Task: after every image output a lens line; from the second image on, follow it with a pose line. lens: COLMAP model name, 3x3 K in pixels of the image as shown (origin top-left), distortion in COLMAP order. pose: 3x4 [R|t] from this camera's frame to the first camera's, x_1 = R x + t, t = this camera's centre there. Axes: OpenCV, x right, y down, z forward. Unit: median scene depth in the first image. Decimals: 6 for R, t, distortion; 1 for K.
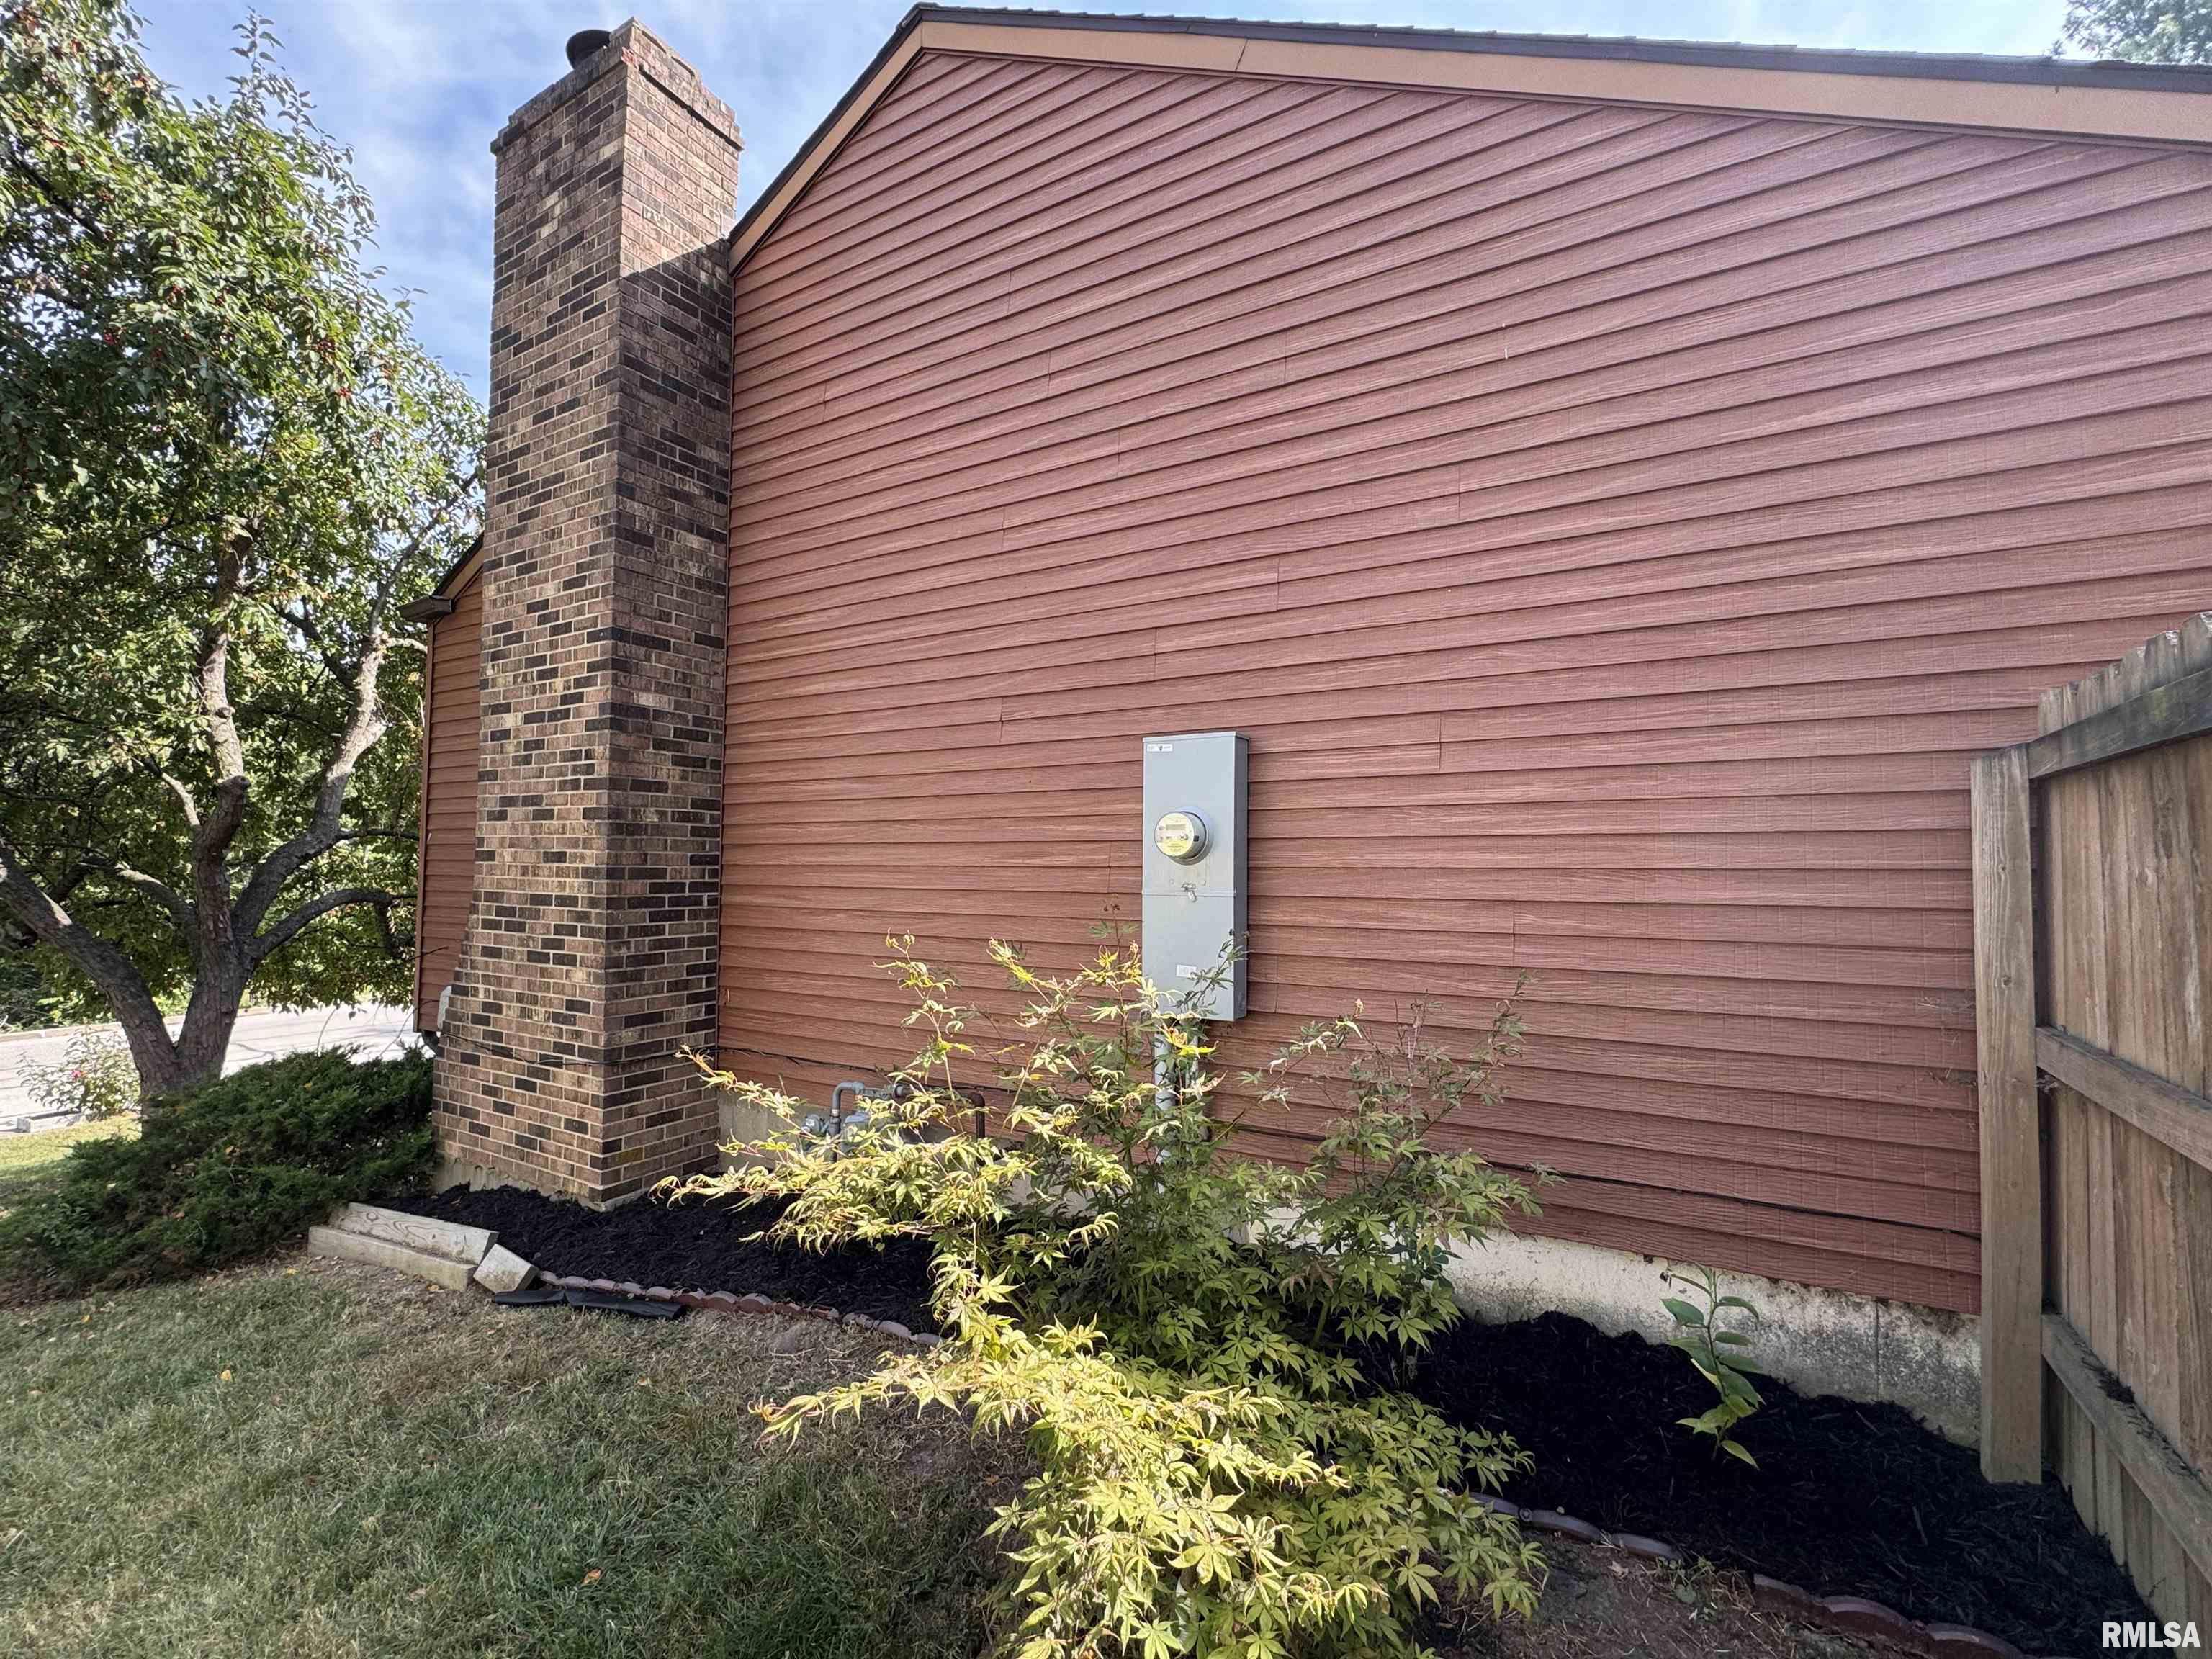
lens RADIAL K [[977.5, 0, 1106.0], [0, 977.5, 829.5], [0, 0, 1]] dist [-0.000480, -0.000164]
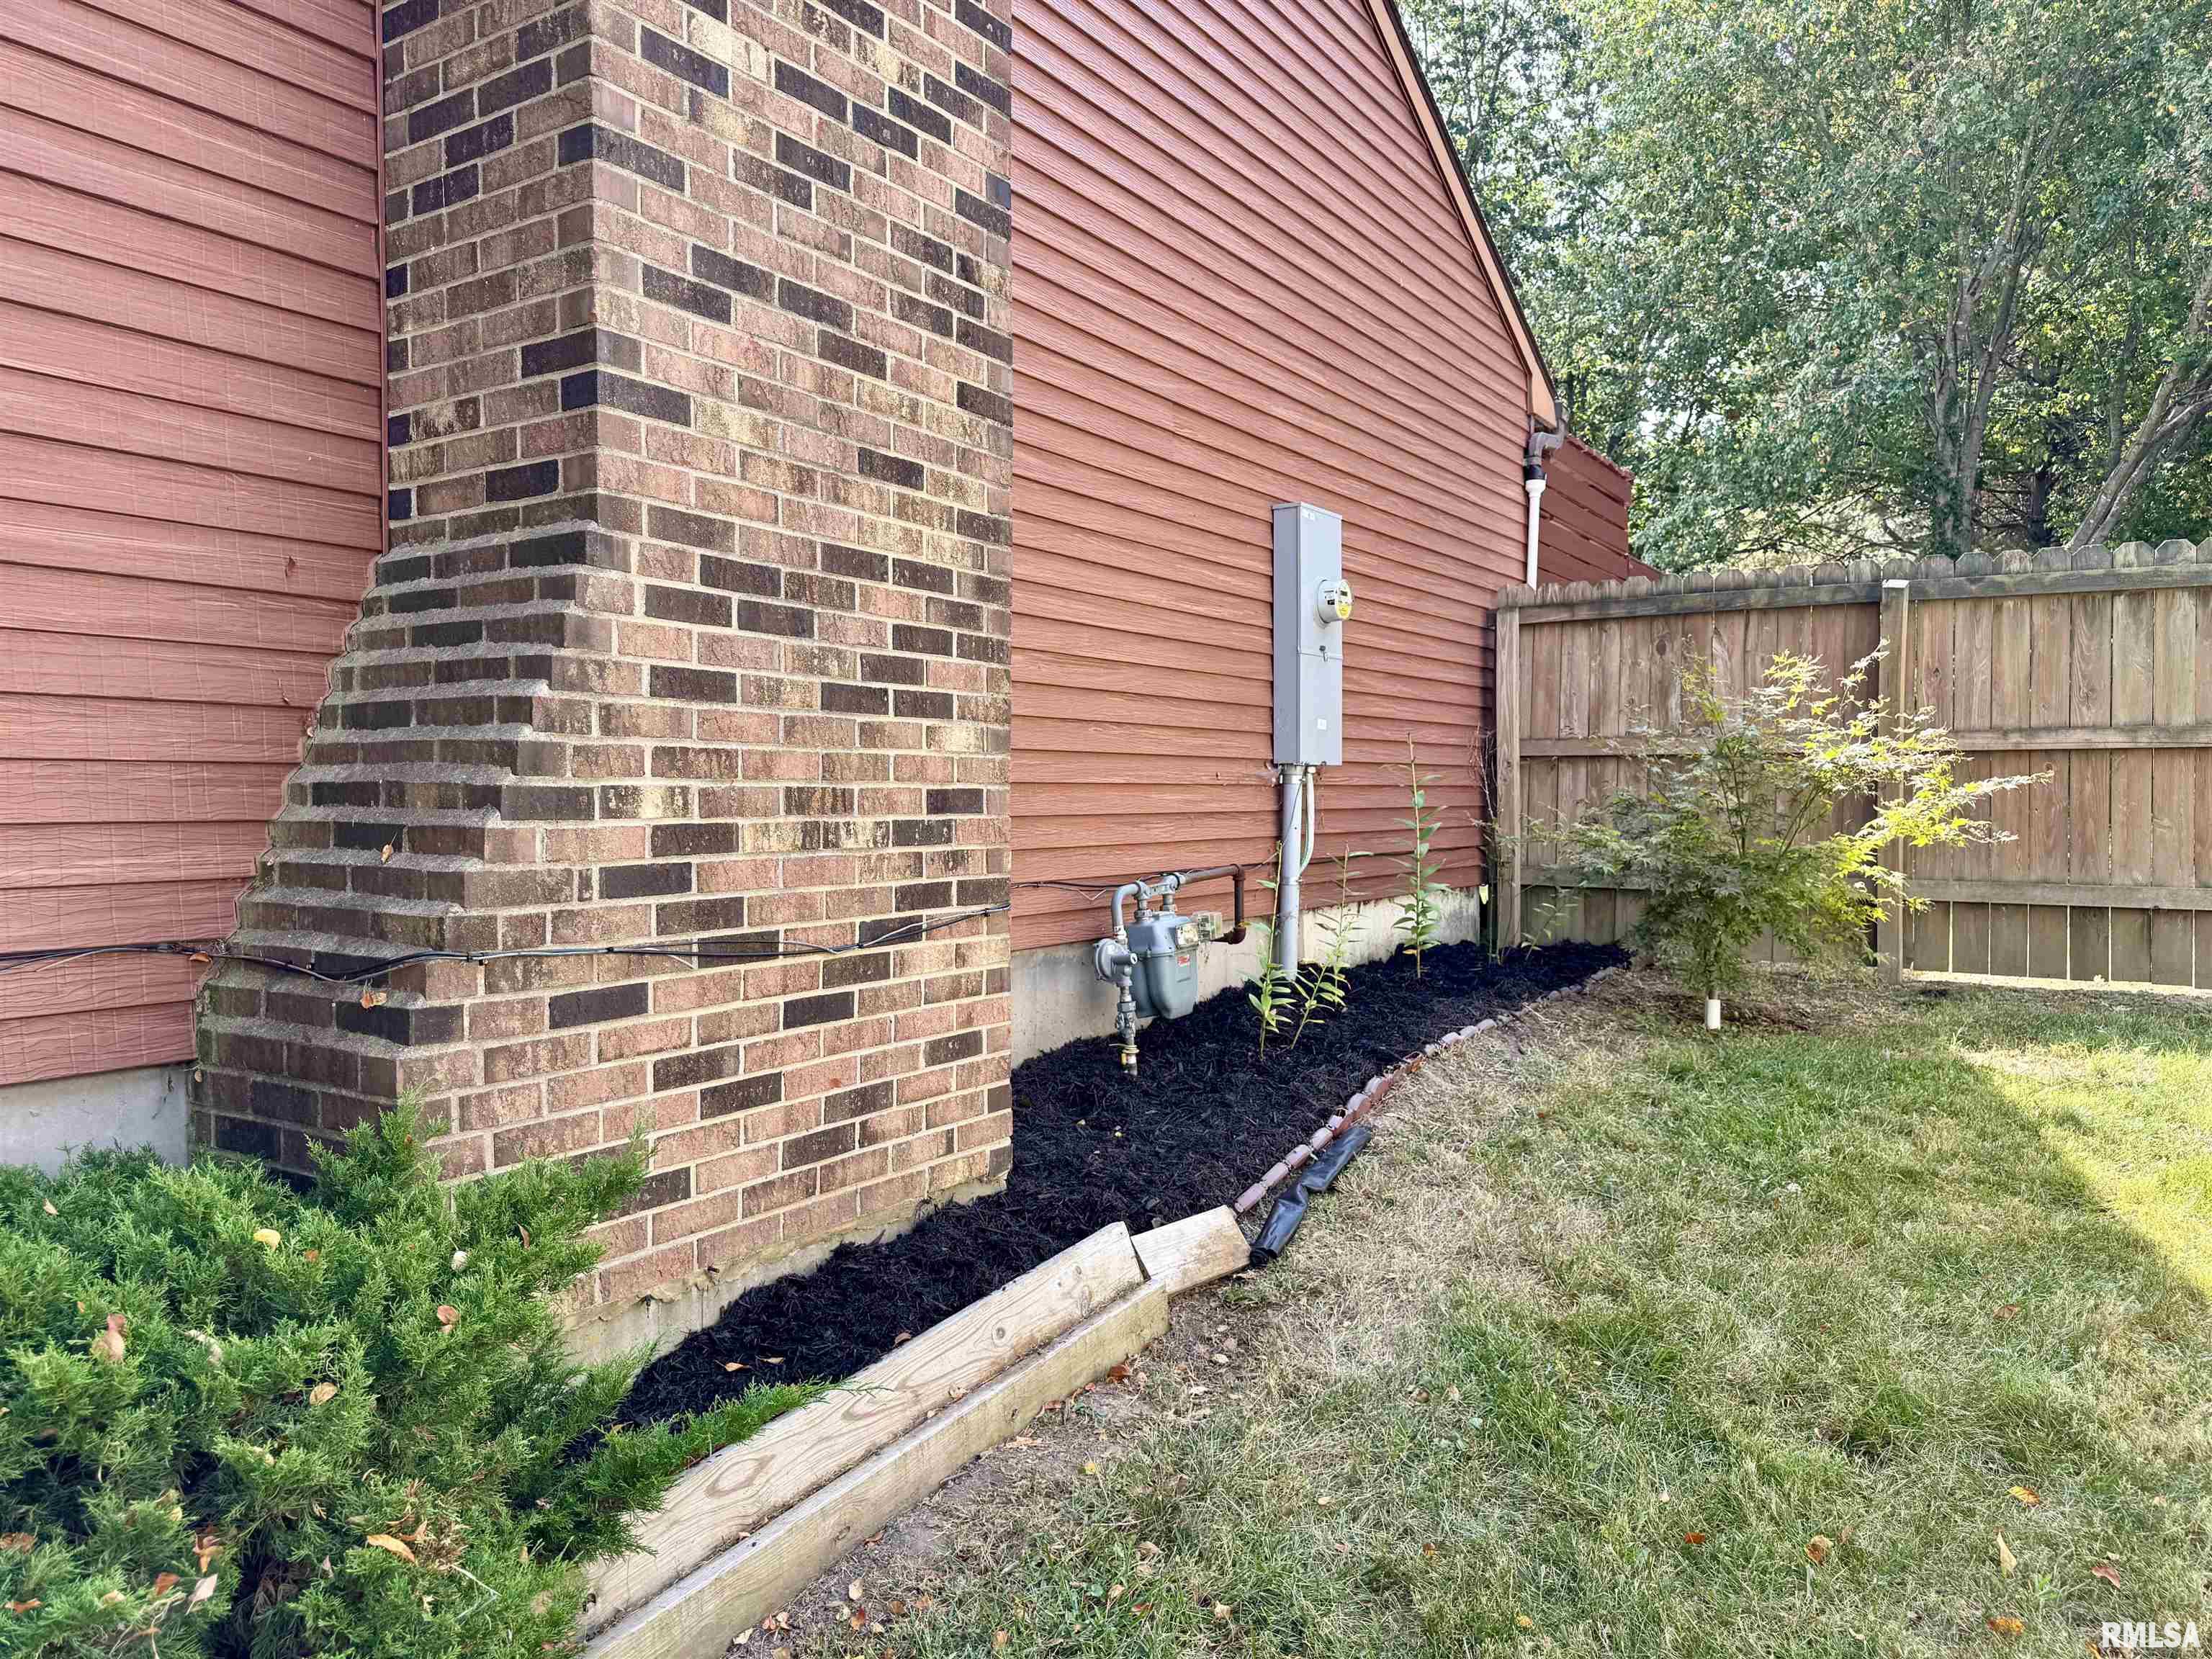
lens RADIAL K [[1514.0, 0, 1106.0], [0, 1514.0, 829.5], [0, 0, 1]] dist [0.055171, -0.002993]
pose [[0.049718, -0.032153, 0.998246, -1.246580], [-0.041274, 0.998562, 0.034218, 0.162023], [-0.997910, -0.042903, 0.048319, 0.868221]]
